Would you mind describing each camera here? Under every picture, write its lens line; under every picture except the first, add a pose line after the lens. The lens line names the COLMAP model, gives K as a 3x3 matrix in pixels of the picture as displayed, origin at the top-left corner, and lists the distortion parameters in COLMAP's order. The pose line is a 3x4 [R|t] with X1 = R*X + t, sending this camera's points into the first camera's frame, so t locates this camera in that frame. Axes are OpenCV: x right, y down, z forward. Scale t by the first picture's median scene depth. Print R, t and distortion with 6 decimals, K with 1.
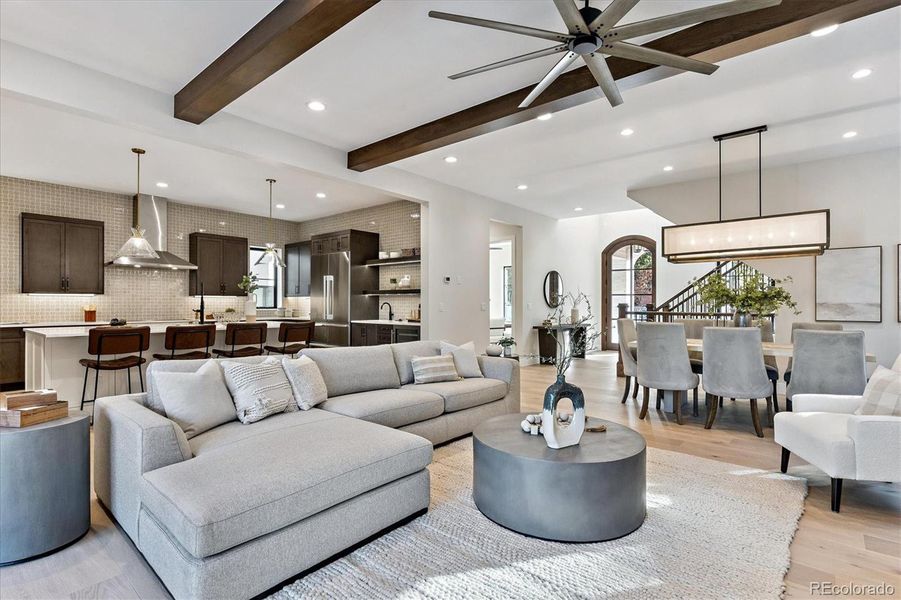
lens RADIAL K [[452.6, 0, 459.7], [0, 452.6, 302.0], [0, 0, 1]] dist [-0.004215, 0.000801]
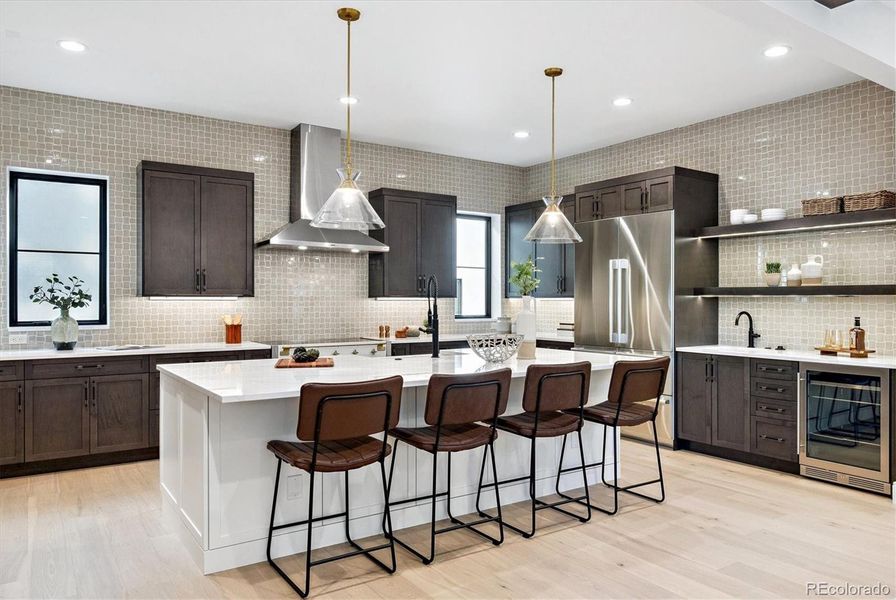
lens RADIAL K [[641.8, 0, 450.8], [0, 641.8, 296.9], [0, 0, 1]] dist [-0.002799, 0.002521]
pose [[0.962436, -0.000824, -0.271507, -0.287513], [0.000267, 0.999998, -0.002090, -0.013922], [0.271508, 0.001939, 0.962434, 0.243912]]
